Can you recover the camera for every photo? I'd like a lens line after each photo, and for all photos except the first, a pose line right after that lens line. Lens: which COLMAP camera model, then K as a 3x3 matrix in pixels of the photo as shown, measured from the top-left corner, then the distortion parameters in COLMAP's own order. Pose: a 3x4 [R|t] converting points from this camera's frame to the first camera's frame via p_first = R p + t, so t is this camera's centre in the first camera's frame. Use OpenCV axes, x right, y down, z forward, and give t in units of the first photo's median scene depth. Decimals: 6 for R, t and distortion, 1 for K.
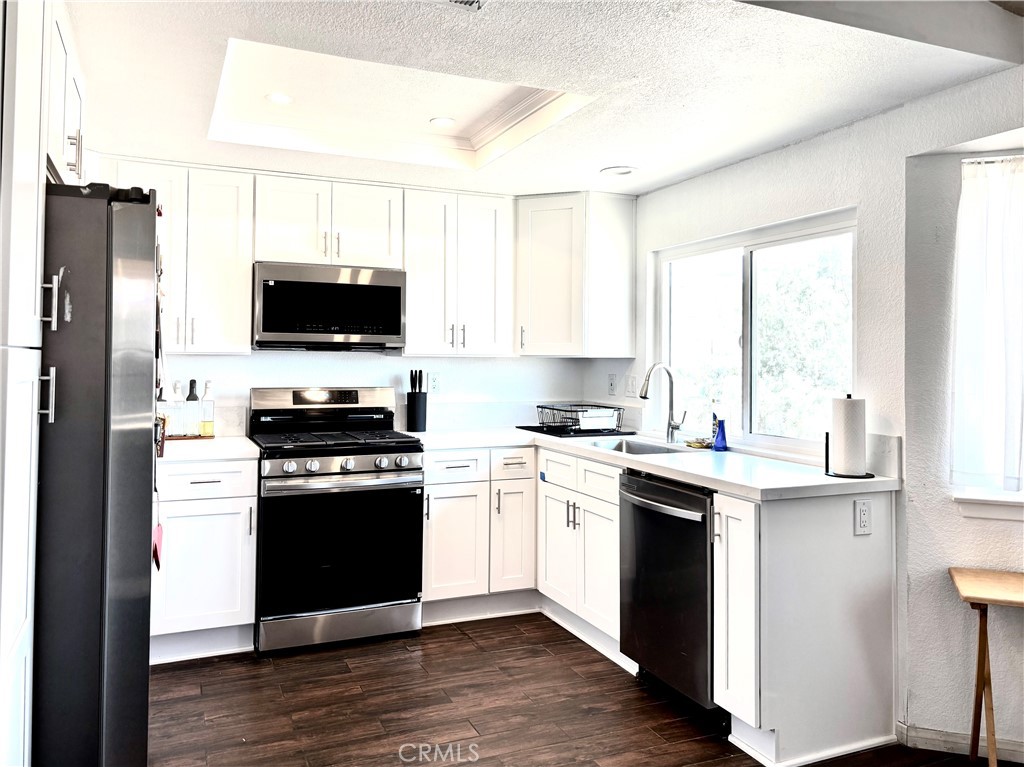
lens RADIAL K [[756.0, 0, 510.6], [0, 756.0, 343.5], [0, 0, 1]] dist [0.002429, -0.001415]
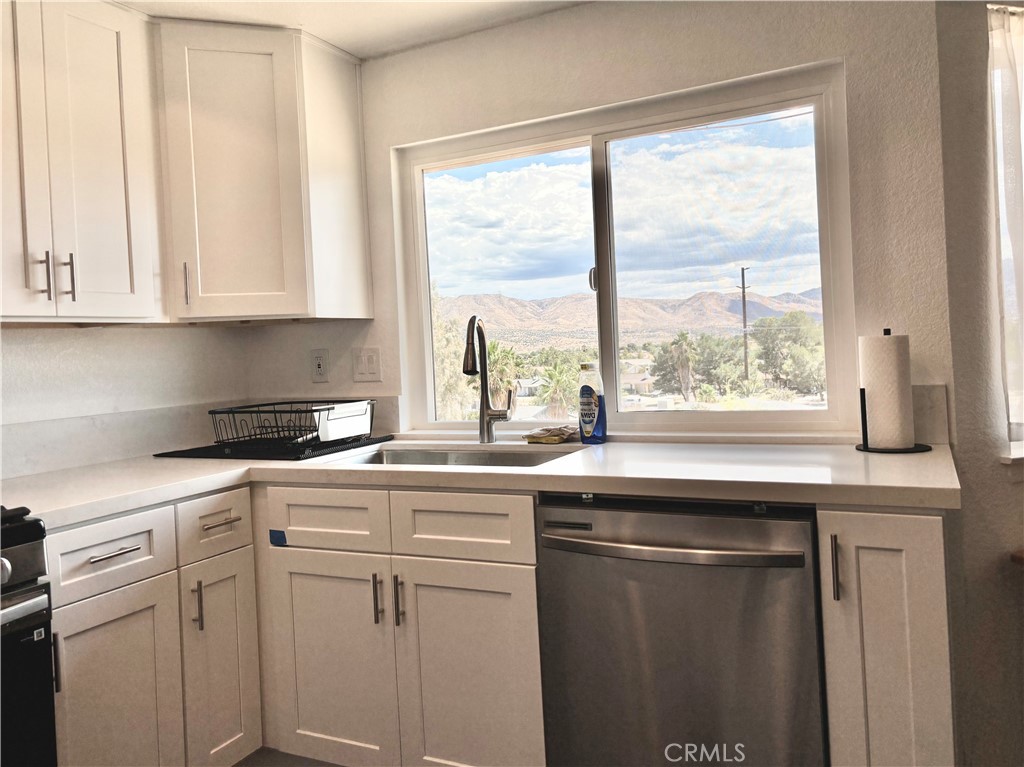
lens RADIAL K [[777.9, 0, 514.3], [0, 777.9, 352.1], [0, 0, 1]] dist [-0.000818, -0.001427]
pose [[0.770077, -0.047890, 0.636150, -0.171213], [0.042418, 0.998815, 0.023844, 0.039737], [-0.636539, 0.008623, 0.771196, 0.471027]]
